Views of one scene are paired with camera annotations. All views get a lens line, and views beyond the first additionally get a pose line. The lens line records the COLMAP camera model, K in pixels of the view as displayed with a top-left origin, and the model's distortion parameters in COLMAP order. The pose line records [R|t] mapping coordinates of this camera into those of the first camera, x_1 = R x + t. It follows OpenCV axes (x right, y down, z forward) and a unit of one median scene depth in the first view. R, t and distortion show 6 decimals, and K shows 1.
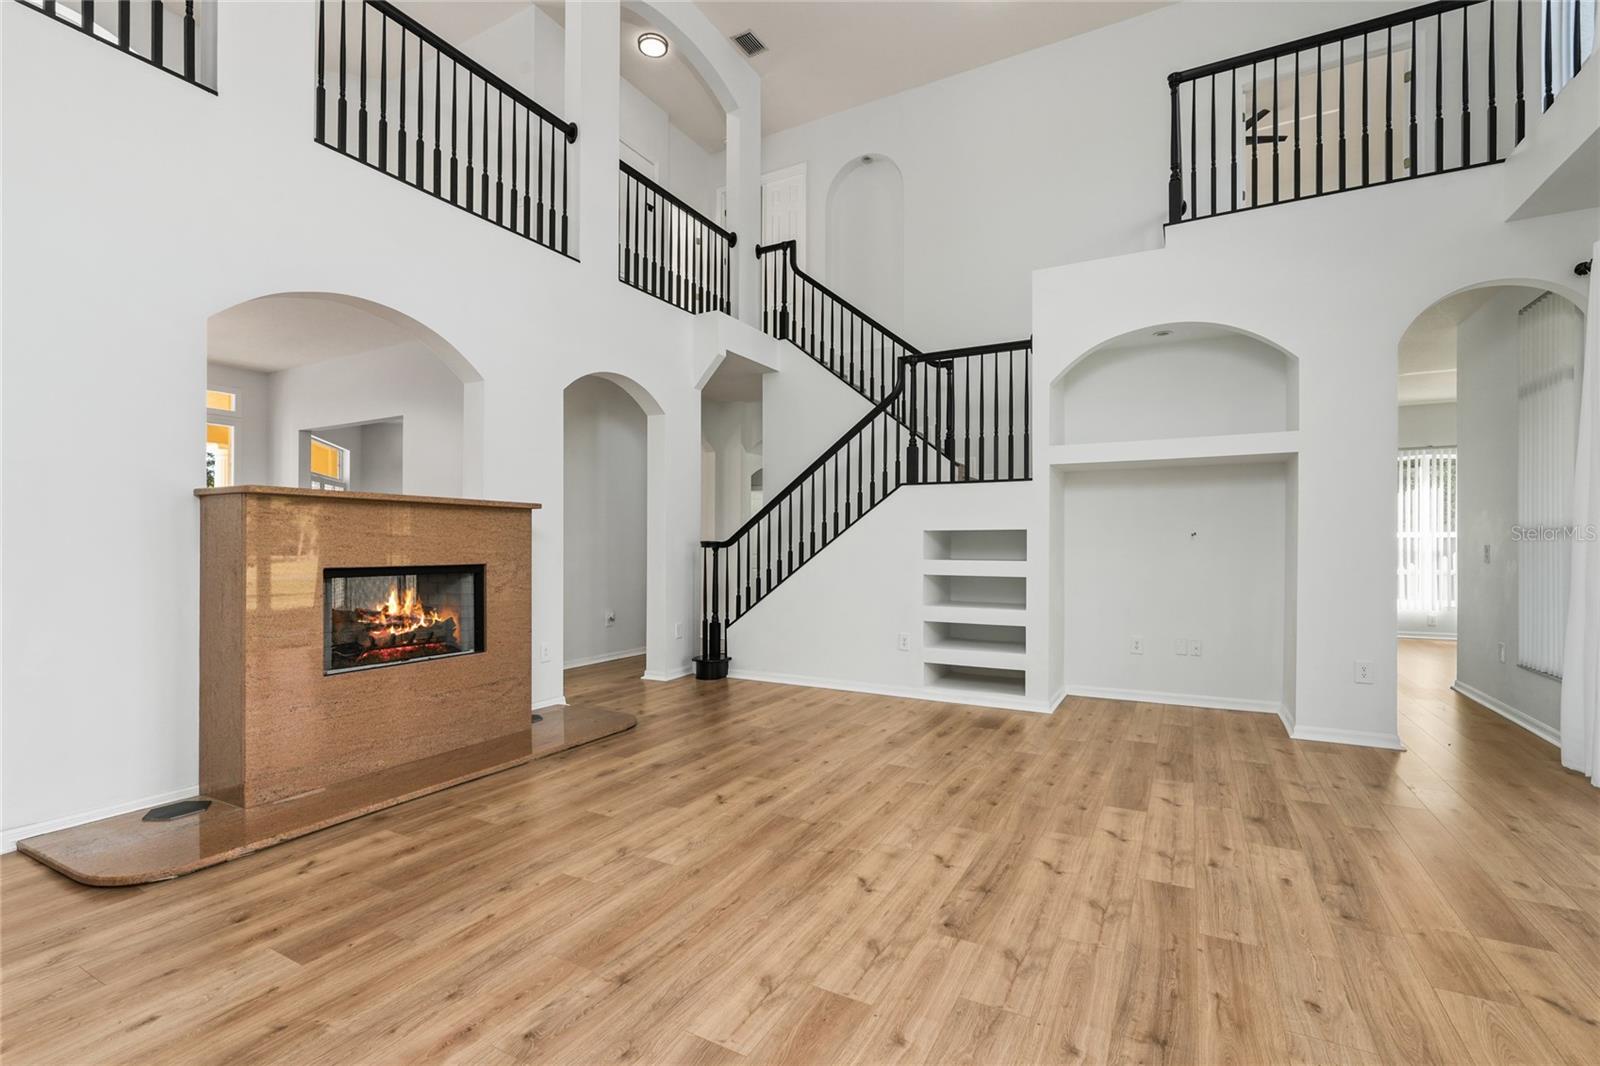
lens RADIAL K [[709.8, 0, 803.3], [0, 709.8, 534.5], [0, 0, 1]] dist [-0.012372, 0.001032]
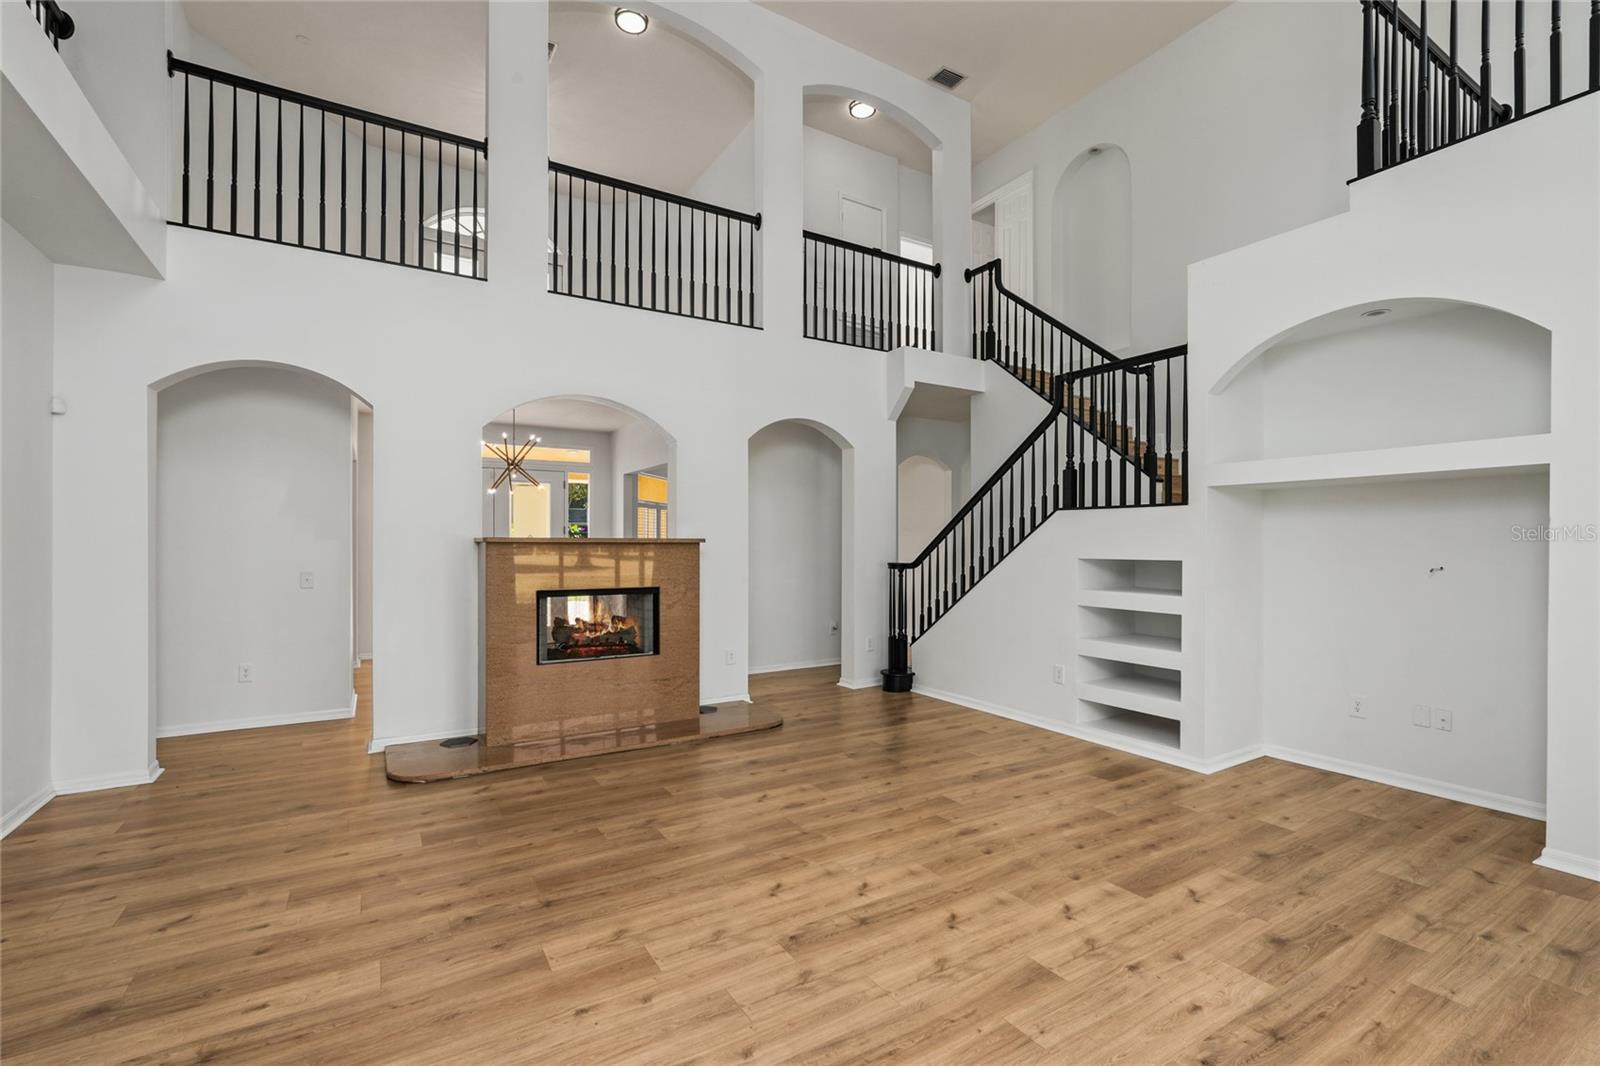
lens RADIAL K [[700.3, 0, 800.0], [0, 700.3, 533.0], [0, 0, 1]] dist [-0.011710, 0.001137]
pose [[0.866688, -0.006110, -0.498813, 0.399393], [0.005930, 0.999981, -0.001946, -0.050718], [0.498815, -0.001272, 0.866708, 0.015276]]
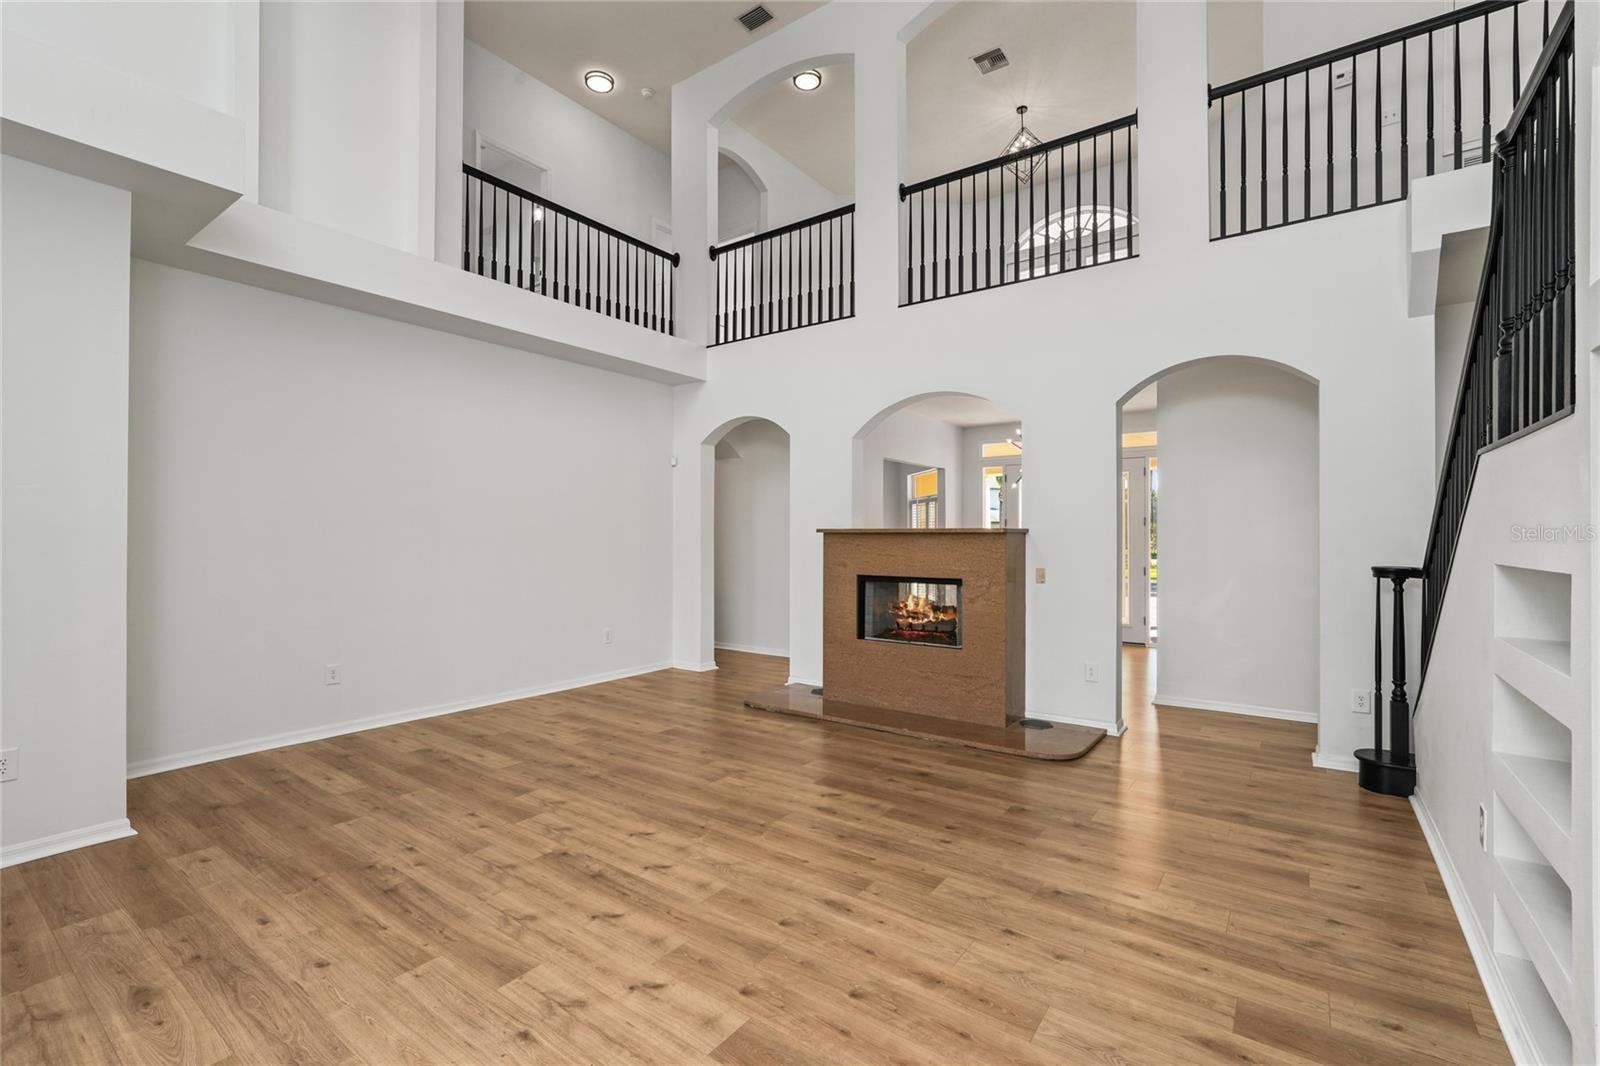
lens RADIAL K [[697.4, 0, 800.0], [0, 697.4, 533.0], [0, 0, 1]] dist [-0.010056, 0.000306]
pose [[-0.128089, -0.006258, -0.991743, 0.771252], [0.013604, 0.999875, -0.008067, -0.031713], [0.991669, -0.014525, -0.127988, 0.841987]]
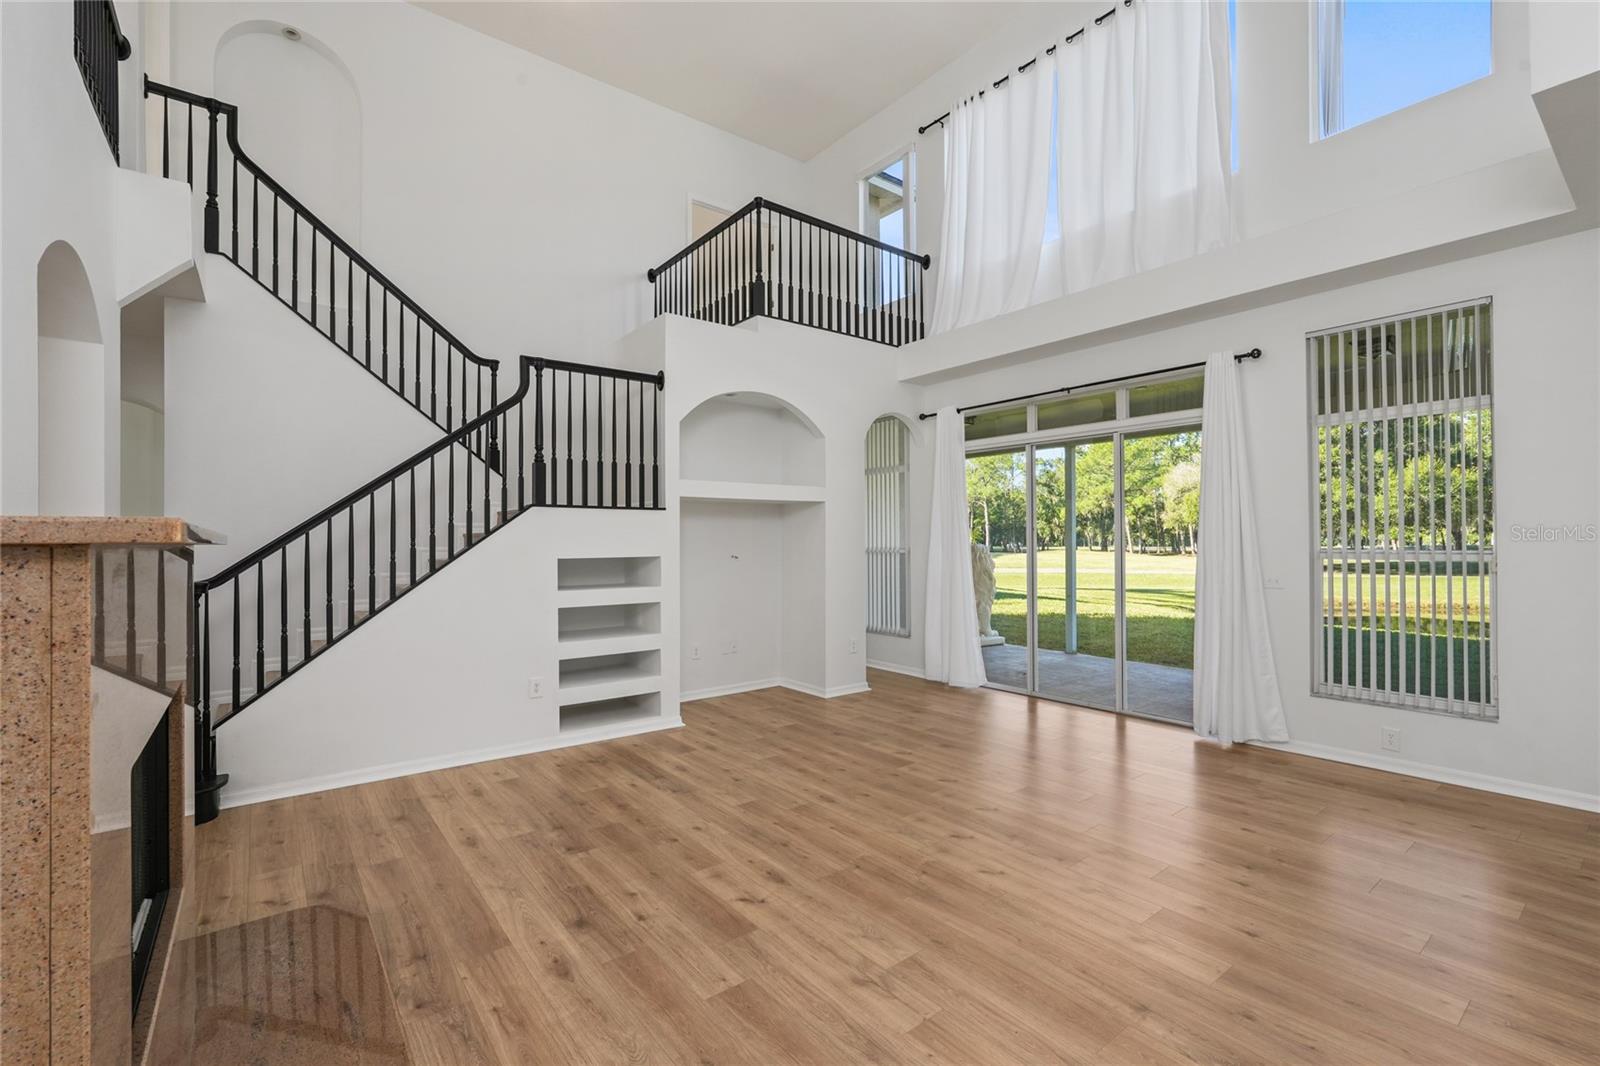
lens RADIAL K [[697.4, 0, 800.0], [0, 697.4, 533.0], [0, 0, 1]] dist [-0.010056, 0.000306]
pose [[0.401029, 0.008195, 0.916029, -0.652683], [-0.006139, 0.999962, -0.006258, -0.044161], [-0.916045, -0.003114, 0.401064, 0.472424]]
